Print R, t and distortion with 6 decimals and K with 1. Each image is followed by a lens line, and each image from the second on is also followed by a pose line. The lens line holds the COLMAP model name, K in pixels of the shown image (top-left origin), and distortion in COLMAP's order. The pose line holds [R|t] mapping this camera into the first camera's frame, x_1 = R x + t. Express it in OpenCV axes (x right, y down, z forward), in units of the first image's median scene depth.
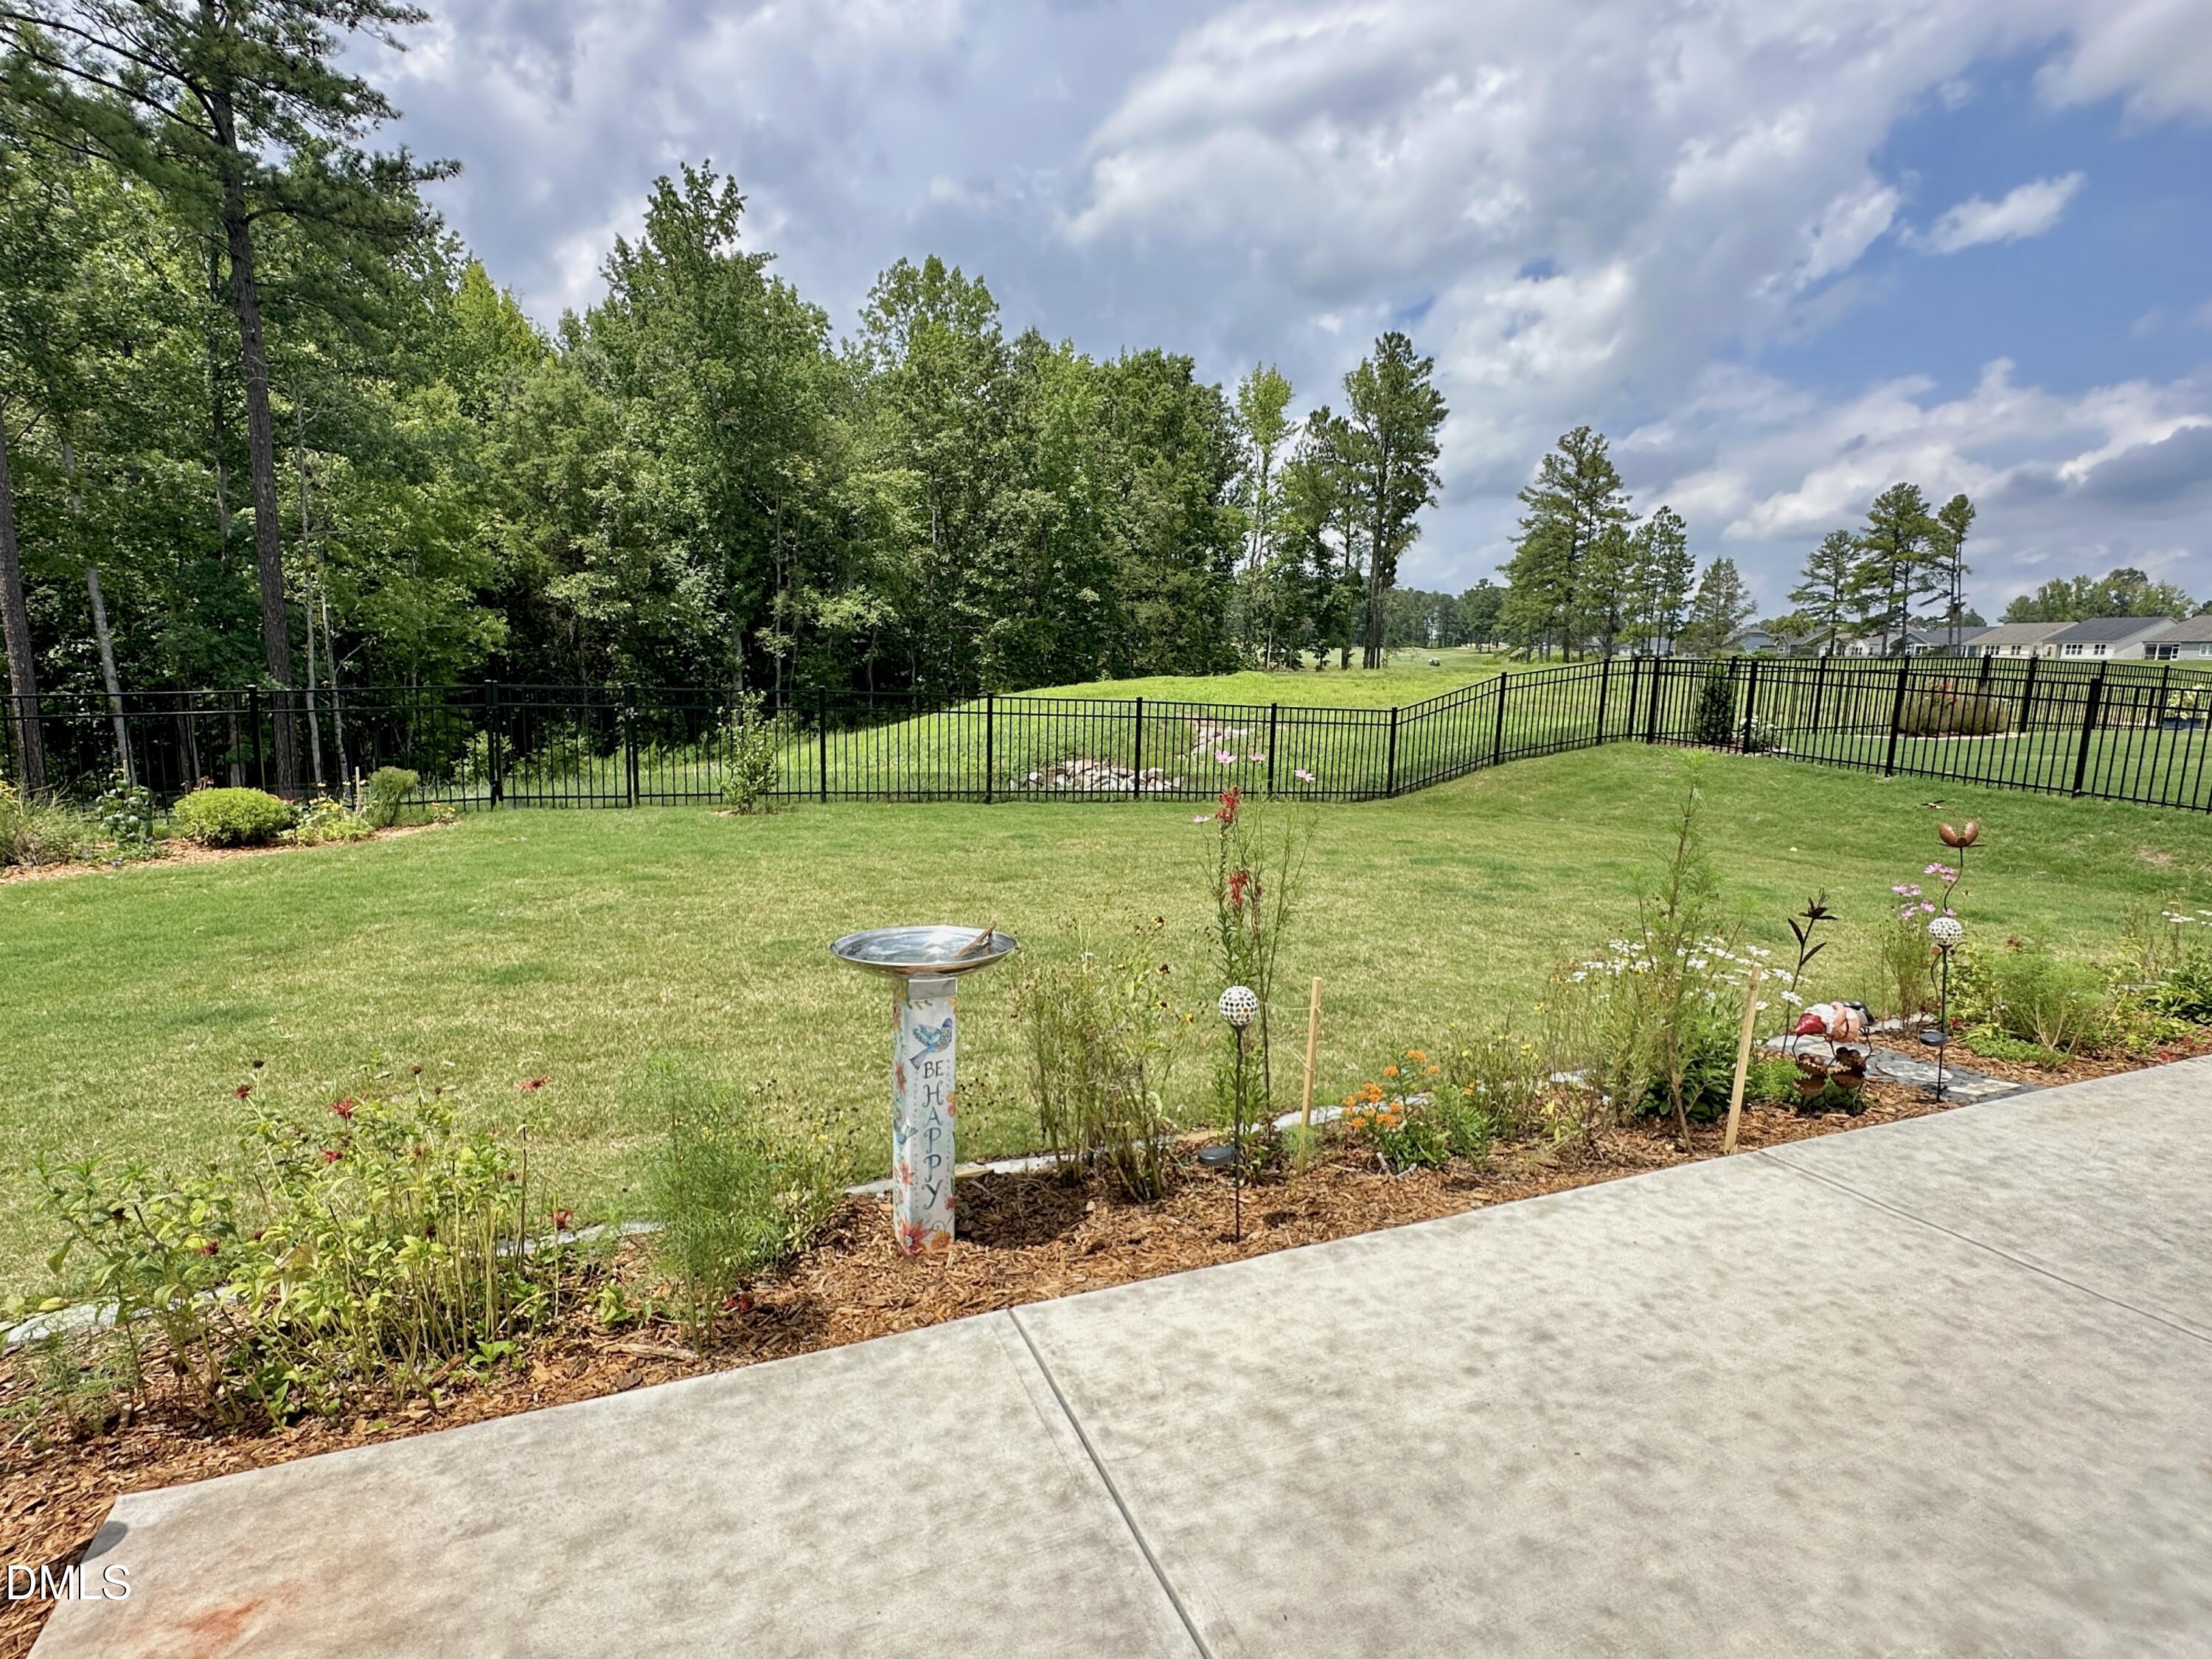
lens RADIAL K [[1119.7, 0, 1102.3], [0, 1119.7, 836.0], [0, 0, 1]] dist [-0.005583, 0.002223]
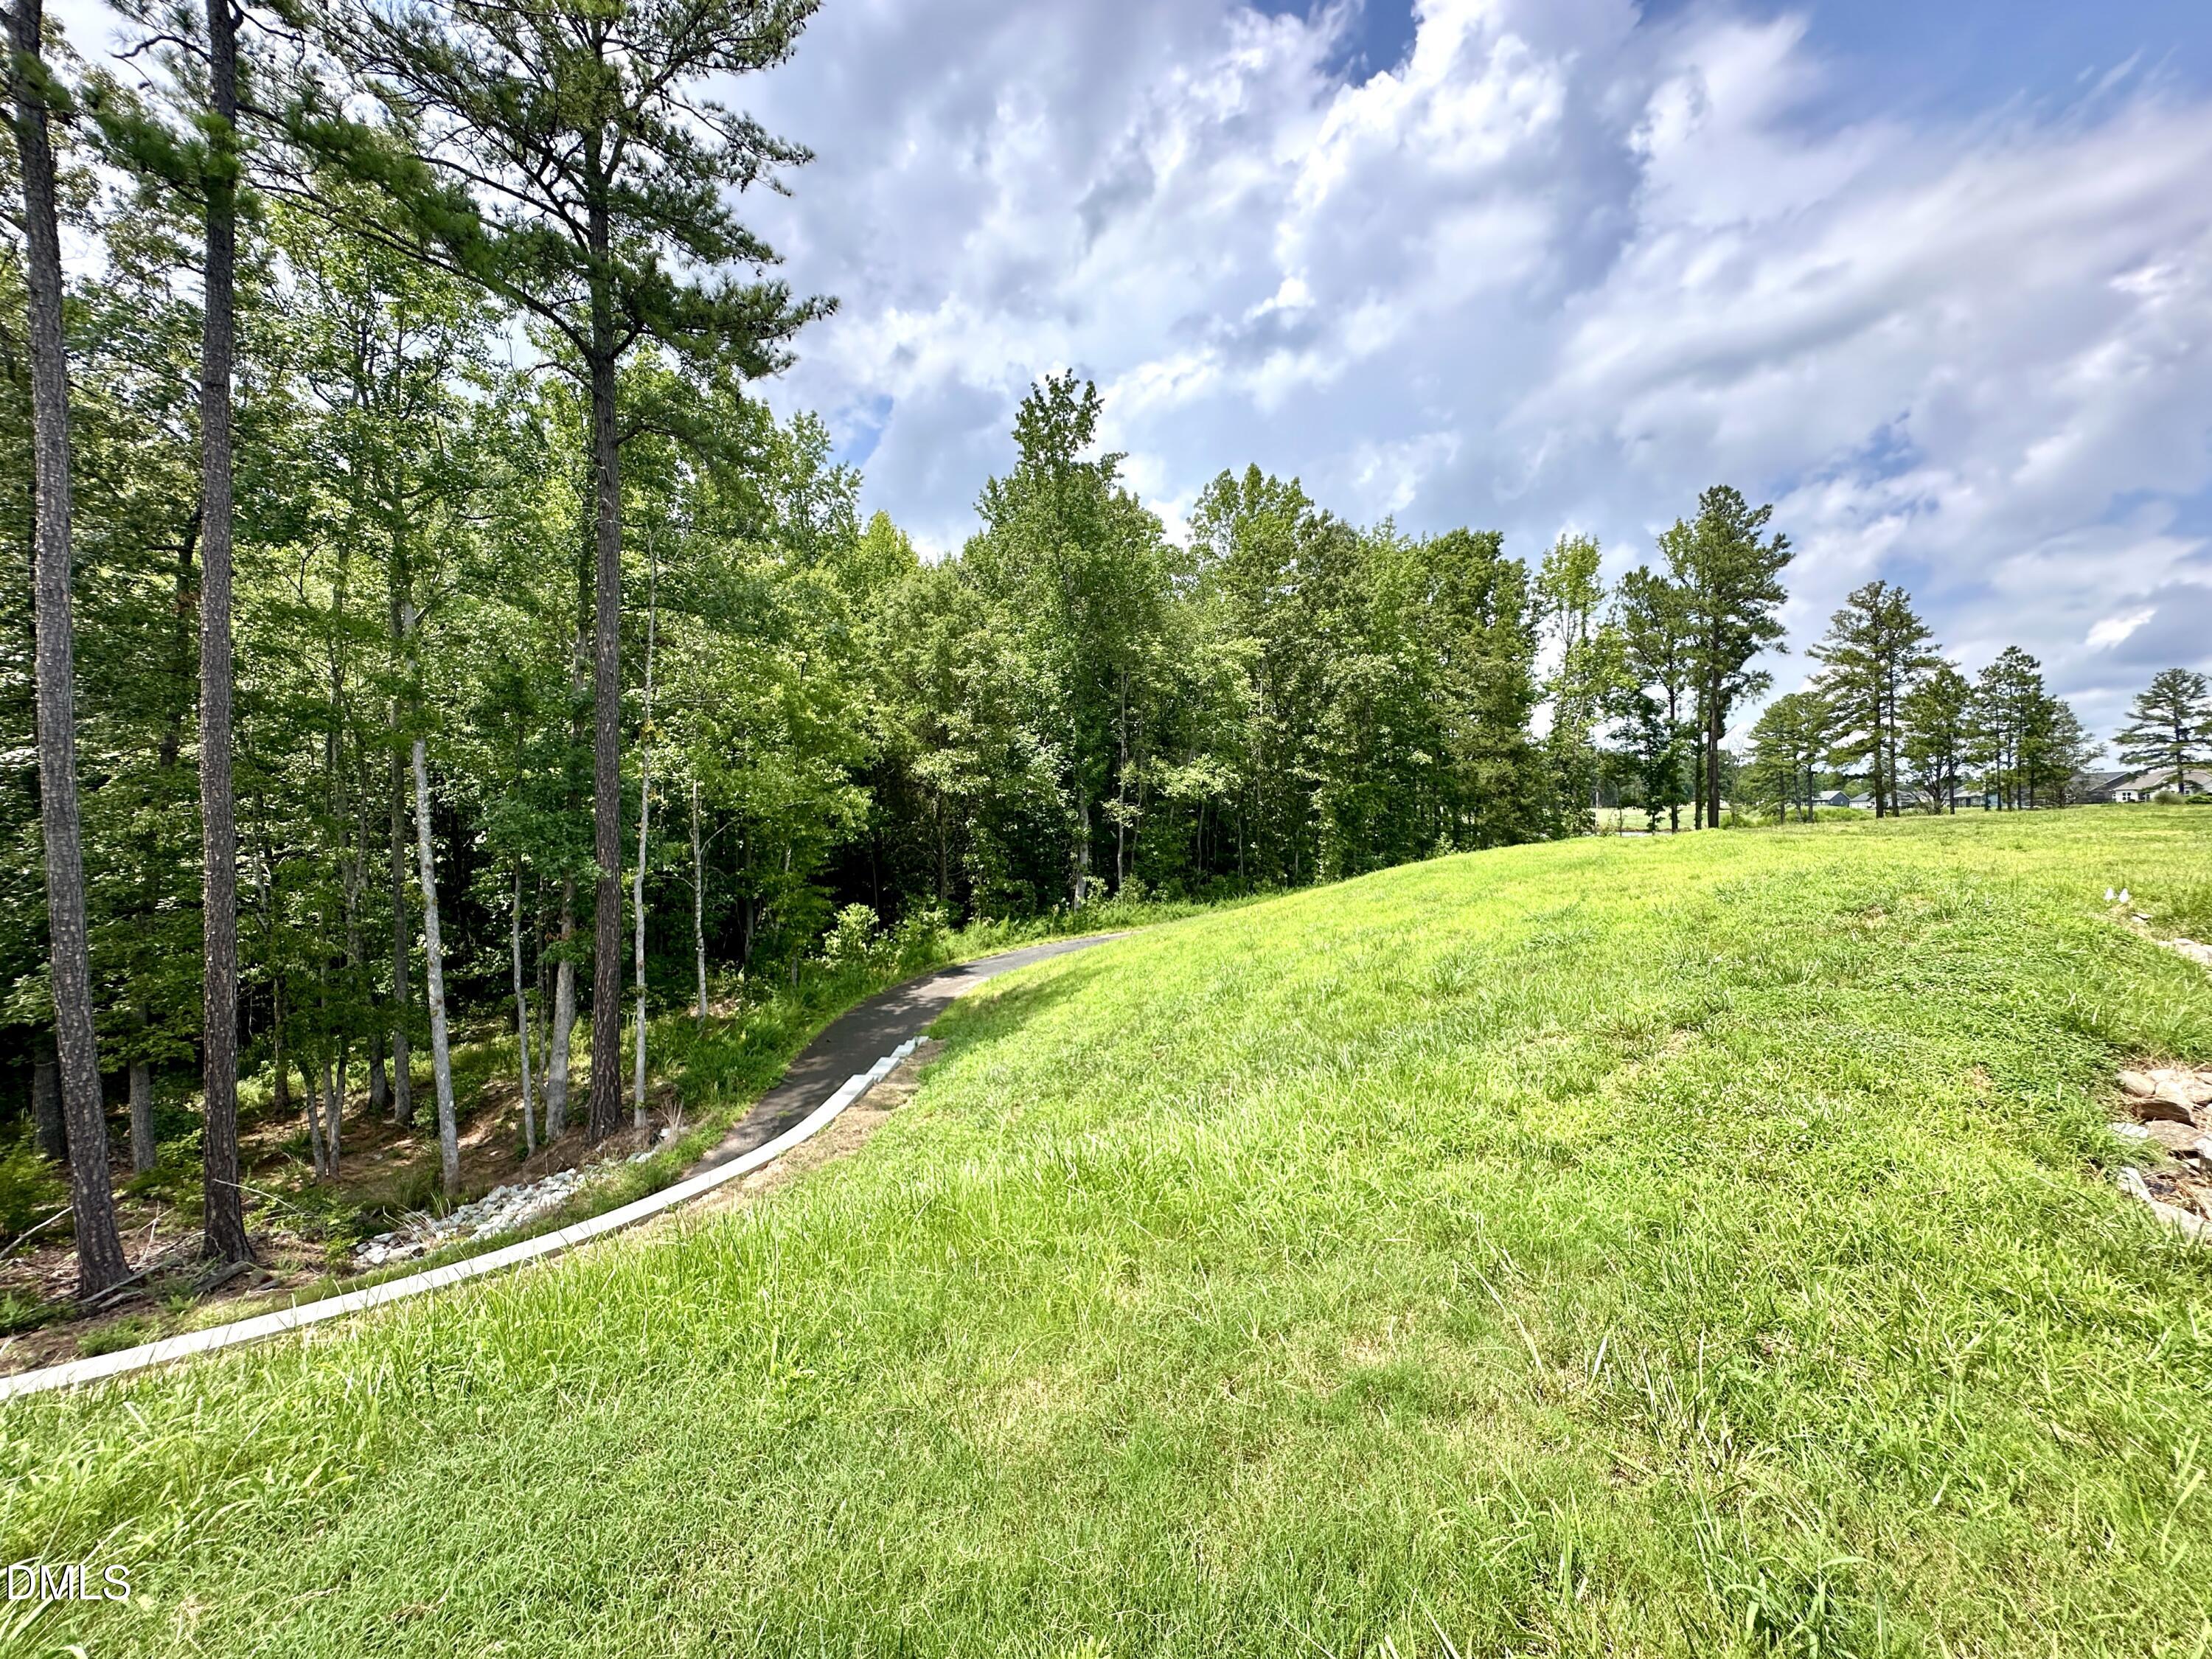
lens RADIAL K [[886.8, 0, 1105.3], [0, 886.8, 828.6], [0, 0, 1]] dist [-0.007135, 0.001826]
pose [[0.967289, -0.025503, -0.252391, -0.106463], [-0.014076, 0.988005, -0.153781, -0.036777], [0.253285, 0.152304, 0.955327, 0.239502]]
